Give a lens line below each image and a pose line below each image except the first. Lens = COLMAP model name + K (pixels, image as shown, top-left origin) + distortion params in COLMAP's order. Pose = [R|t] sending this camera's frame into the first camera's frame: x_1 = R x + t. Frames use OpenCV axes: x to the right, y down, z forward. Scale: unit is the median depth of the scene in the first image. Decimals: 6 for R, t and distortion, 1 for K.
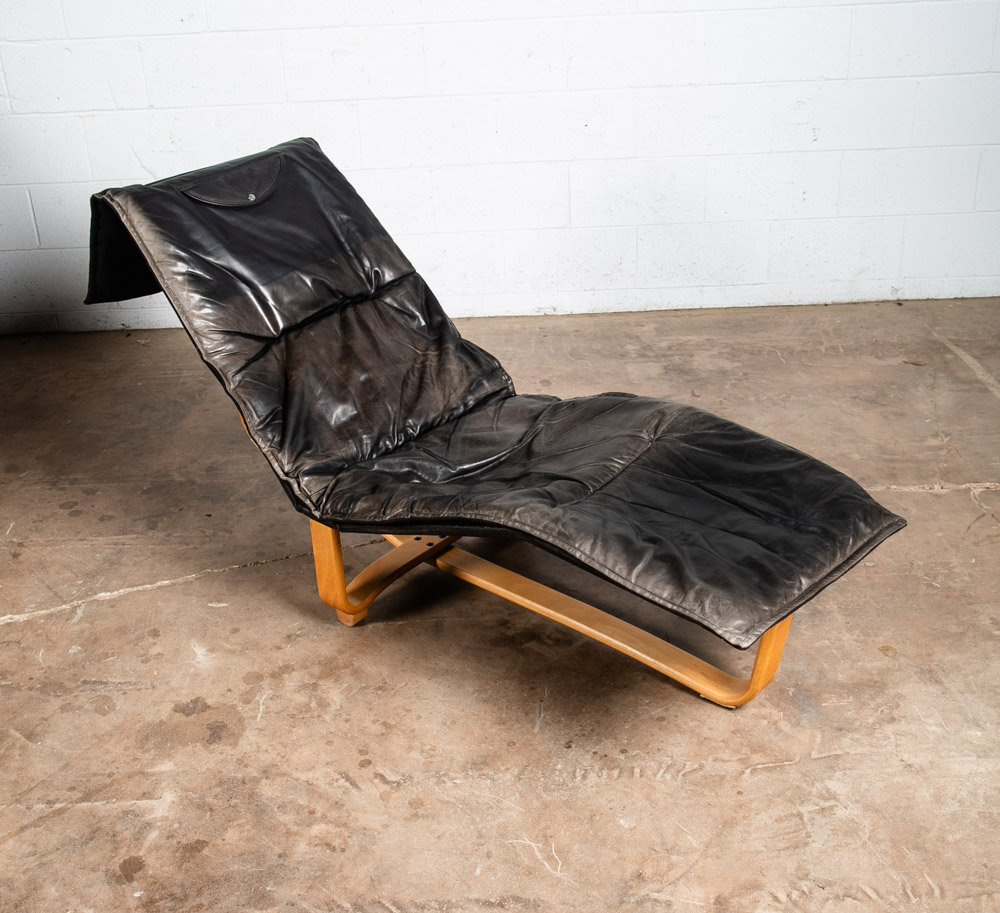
lens RADIAL K [[1355.3, 0, 504.7], [0, 1355.3, 498.3], [0, 0, 1]] dist [-0.024907, 0.000000]
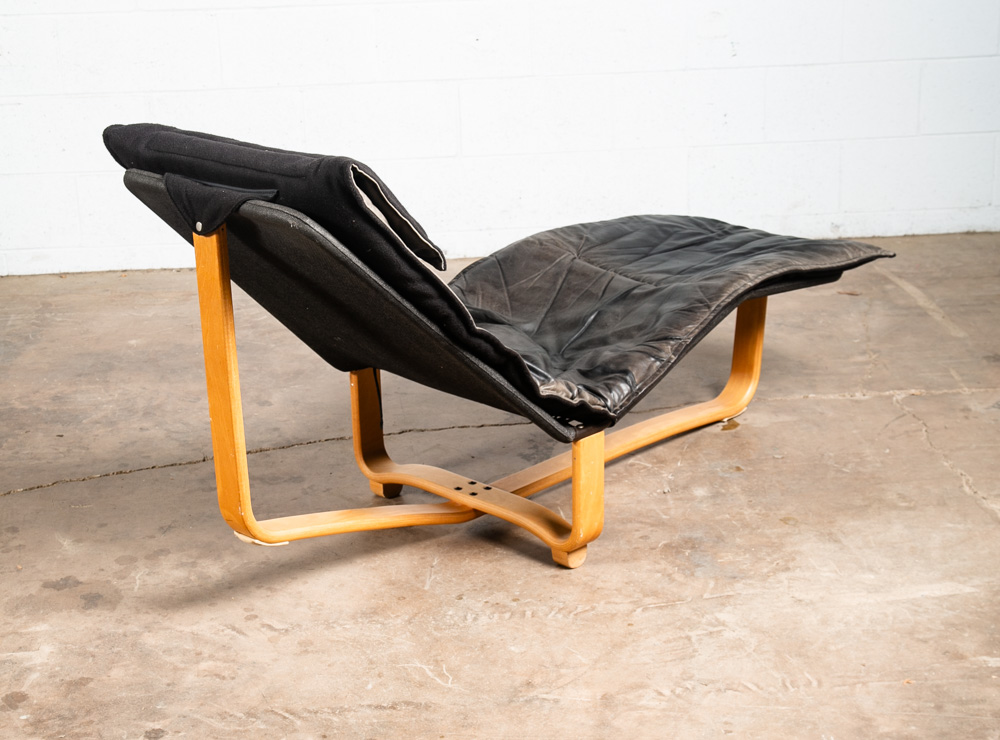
lens RADIAL K [[2077.6, 0, 508.6], [0, 2077.6, 380.2], [0, 0, 1]] dist [0.147939, 0.000000]
pose [[0.998081, -0.008565, 0.061319, -0.008056], [0.018341, 0.986835, -0.160686, 0.250435], [-0.059136, 0.161502, 0.985099, -0.477422]]
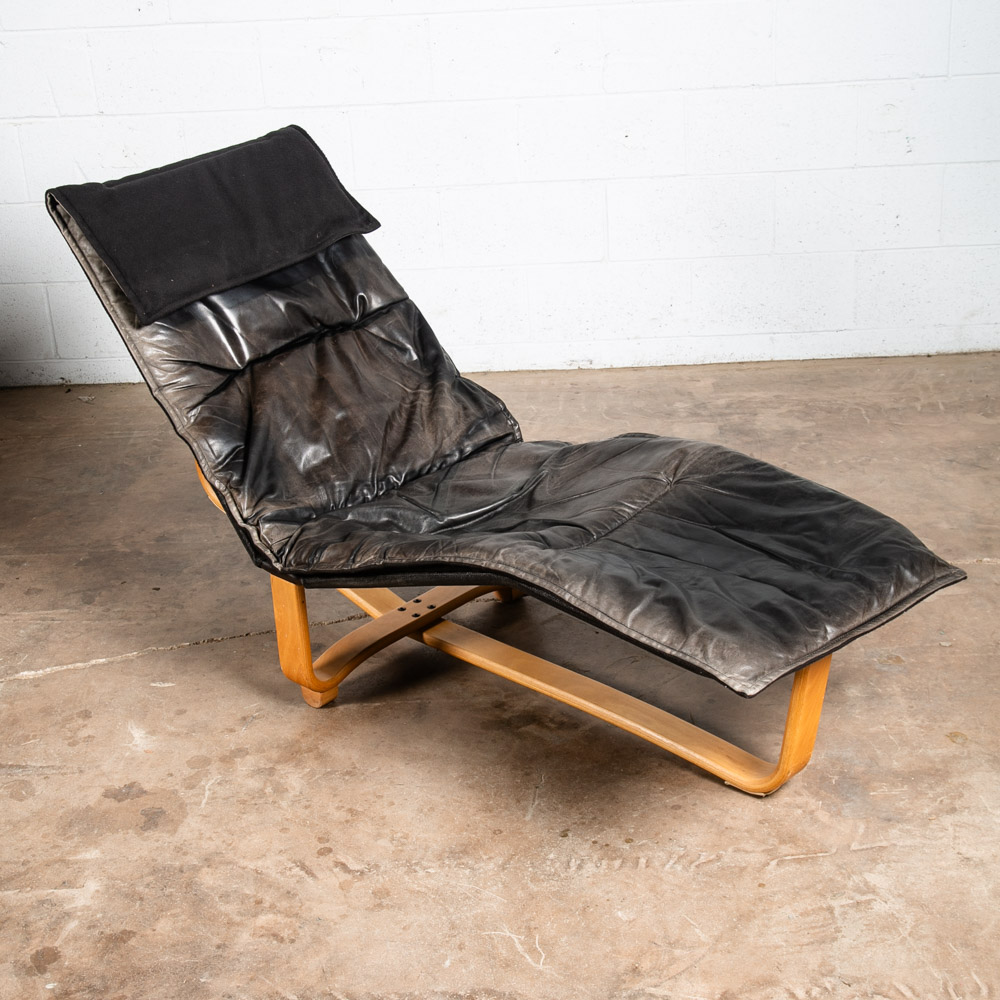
lens RADIAL K [[1842.6, 0, 508.8], [0, 1842.6, 526.5], [0, 0, 1]] dist [0.067776, 0.000000]
pose [[0.999151, 0.005972, -0.040765, 0.054129], [-0.009204, 0.996786, -0.079577, 0.076899], [0.040158, 0.079885, 0.995995, -0.155404]]
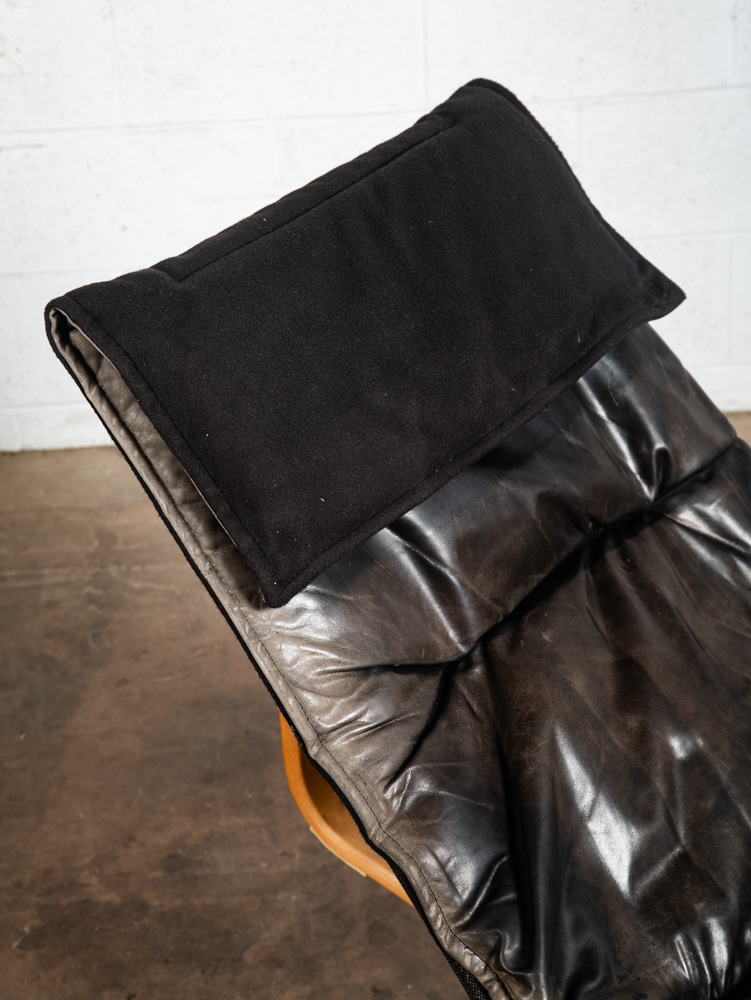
lens RADIAL K [[2368.3, 0, 385.6], [0, 2368.3, 406.2], [0, 0, 1]] dist [0.252753, 0.000000]
pose [[0.999359, -0.027919, 0.022429, -0.213902], [0.028782, 0.998819, -0.039139, -0.172968], [-0.021310, 0.039760, 0.998982, 0.320790]]
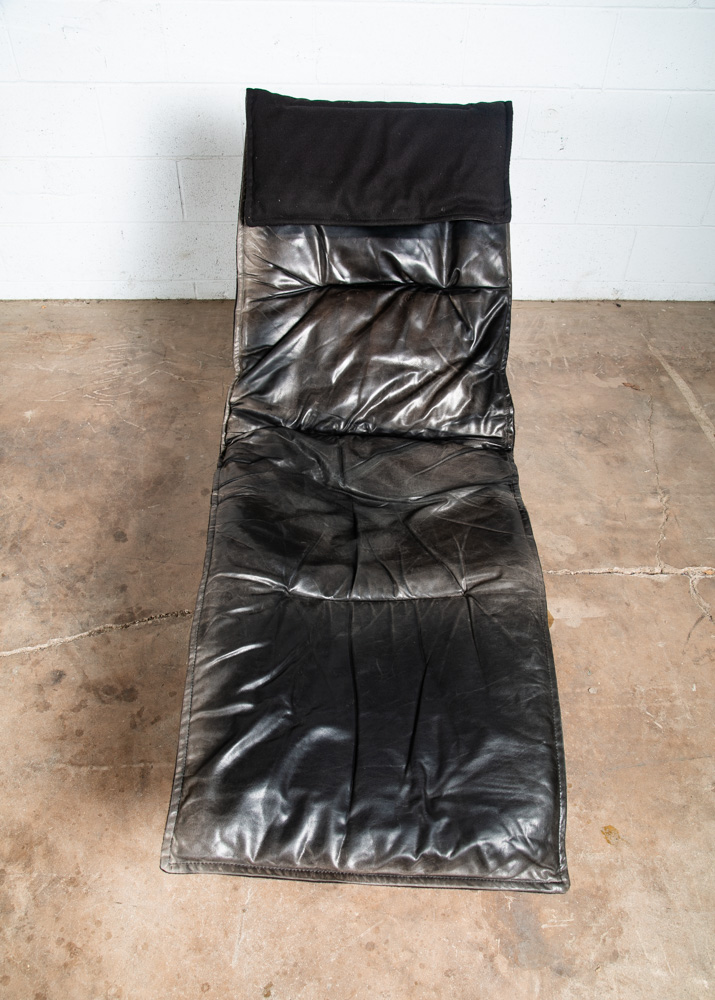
lens RADIAL K [[827.4, 0, 361.8], [0, 827.4, 520.6], [0, 0, 1]] dist [-0.071674, 0.055736]
pose [[0.996970, 0.016227, 0.076078, 0.059176], [-0.038253, 0.953847, 0.297846, -0.266800], [-0.067733, -0.299854, 0.951578, 0.527031]]
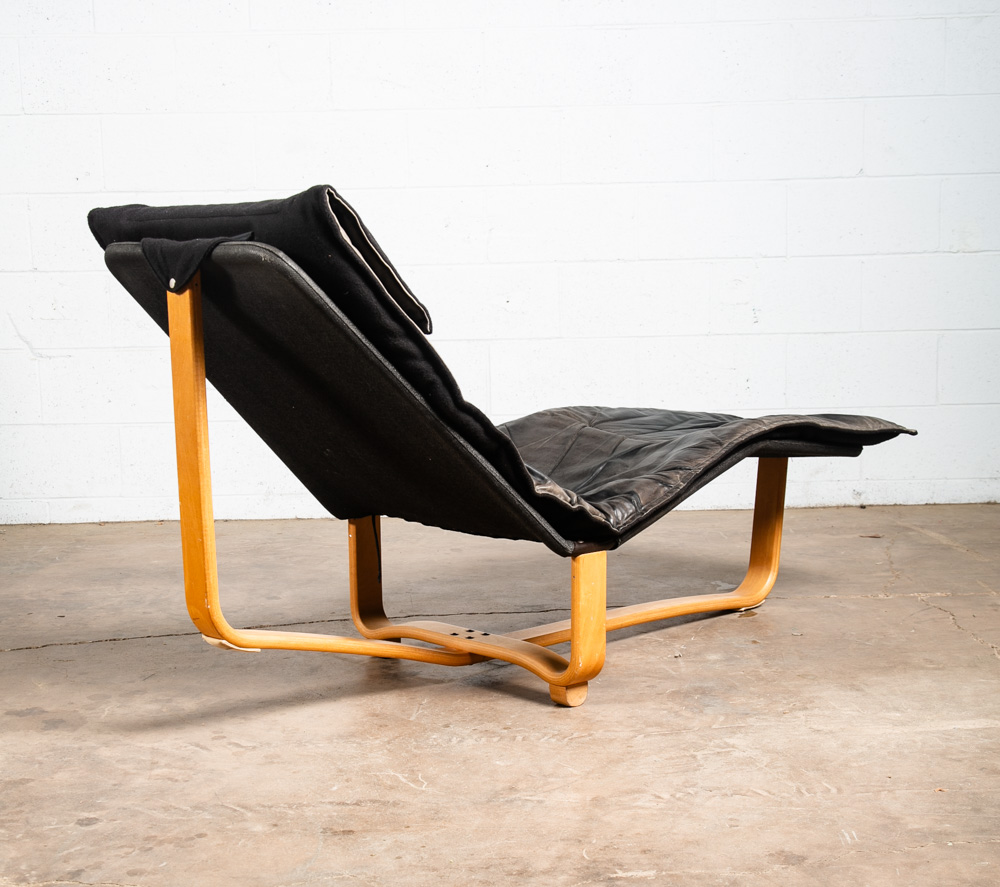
lens RADIAL K [[1799.7, 0, 501.1], [0, 1799.7, 510.4], [0, 0, 1]] dist [0.085617, 0.000000]
pose [[0.999644, 0.019902, 0.017776, 0.055068], [-0.012605, 0.939319, -0.342814, 0.425696], [-0.023520, 0.342467, 0.939235, -0.166514]]
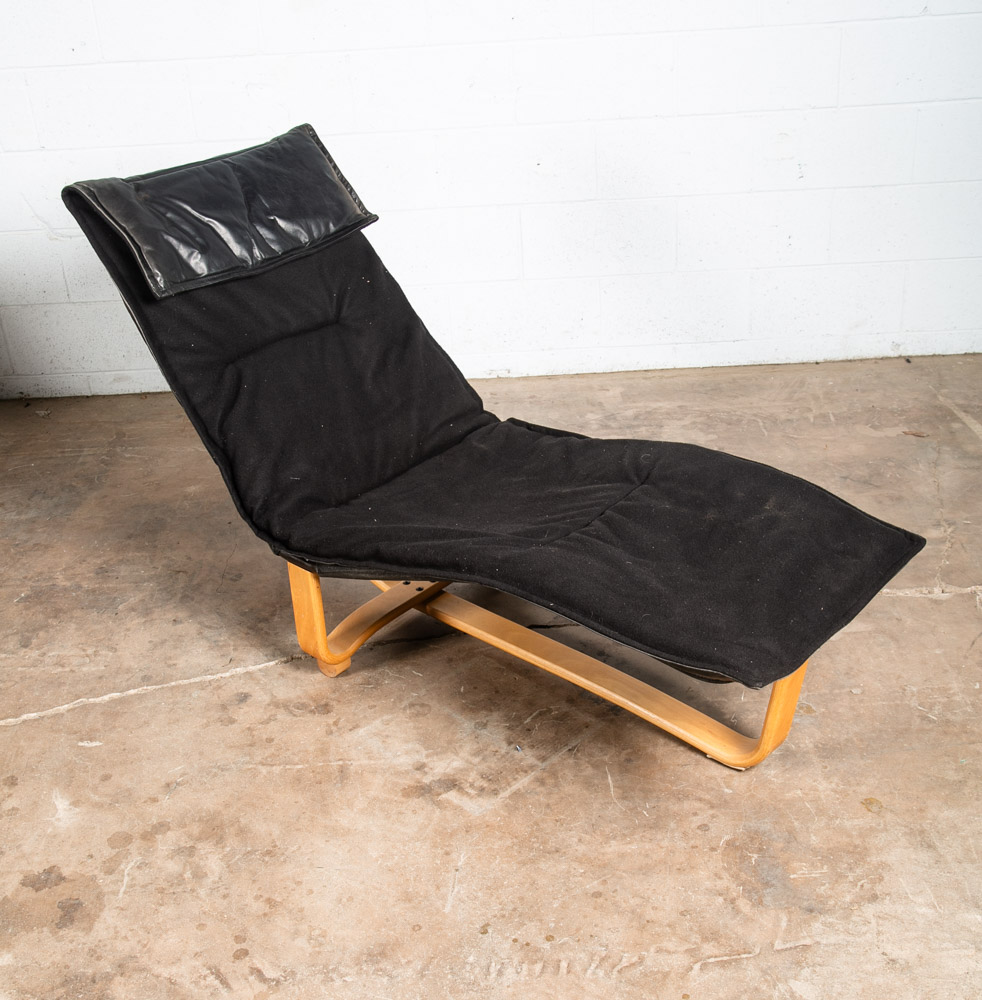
lens RADIAL K [[1431.8, 0, 492.1], [0, 1431.8, 525.6], [0, 0, 1]] dist [0.014740, 0.000000]
pose [[0.999872, -0.008550, -0.013555, 0.061299], [0.008540, 0.999963, -0.000823, -0.061797], [0.013561, 0.000707, 0.999908, 0.106167]]
